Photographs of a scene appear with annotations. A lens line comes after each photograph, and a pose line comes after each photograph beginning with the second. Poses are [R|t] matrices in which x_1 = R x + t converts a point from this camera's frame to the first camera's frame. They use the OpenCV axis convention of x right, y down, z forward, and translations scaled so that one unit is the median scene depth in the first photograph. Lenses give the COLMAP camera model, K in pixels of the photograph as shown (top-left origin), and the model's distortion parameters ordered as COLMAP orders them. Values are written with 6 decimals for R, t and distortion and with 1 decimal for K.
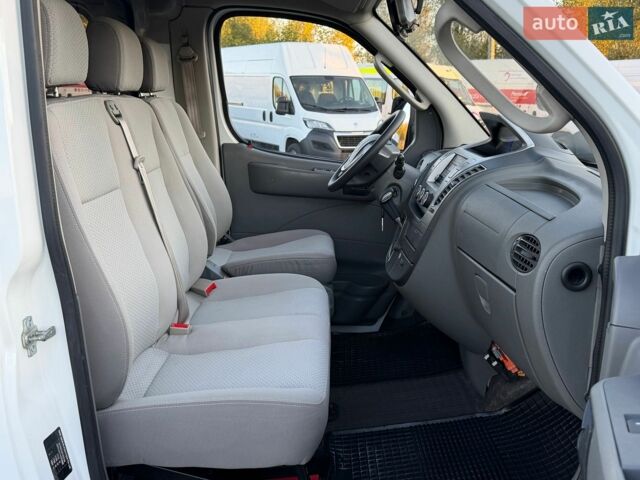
lens RADIAL K [[709.7, 0, 321.3], [0, 709.7, 239.6], [0, 0, 1]] dist [0.132674, -0.017826]
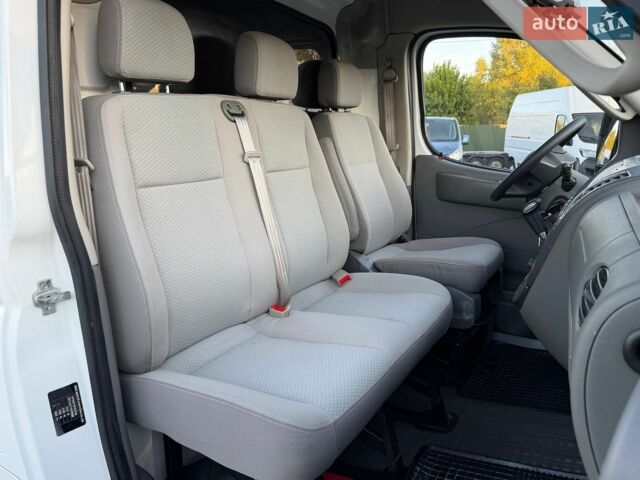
lens RADIAL K [[498.6, 0, 311.6], [0, 498.6, 241.7], [0, 0, 1]] dist [0.080076, -0.115332]
pose [[0.851935, 0.106347, -0.512735, 0.149470], [-0.103374, 0.994047, 0.034416, -0.008441], [0.513342, 0.023684, 0.857857, 0.248904]]
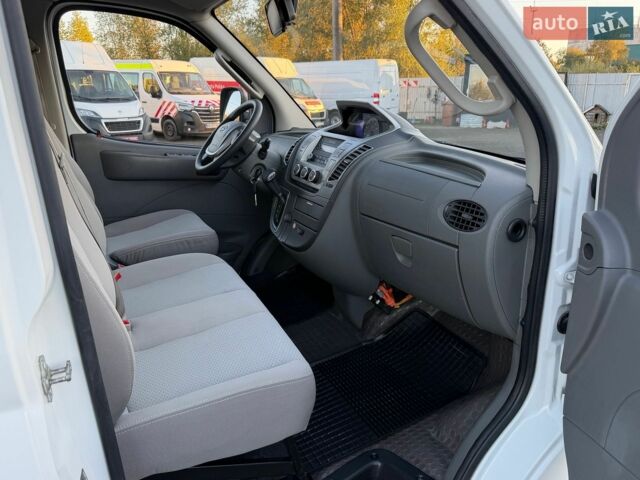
lens RADIAL K [[535.4, 0, 318.8], [0, 535.4, 233.5], [0, 0, 1]] dist [0.201626, -0.368416]
pose [[0.907307, -0.121084, 0.402657, -0.159780], [0.095456, 0.991951, 0.083199, -0.026138], [-0.409490, -0.037051, 0.911562, 0.131003]]
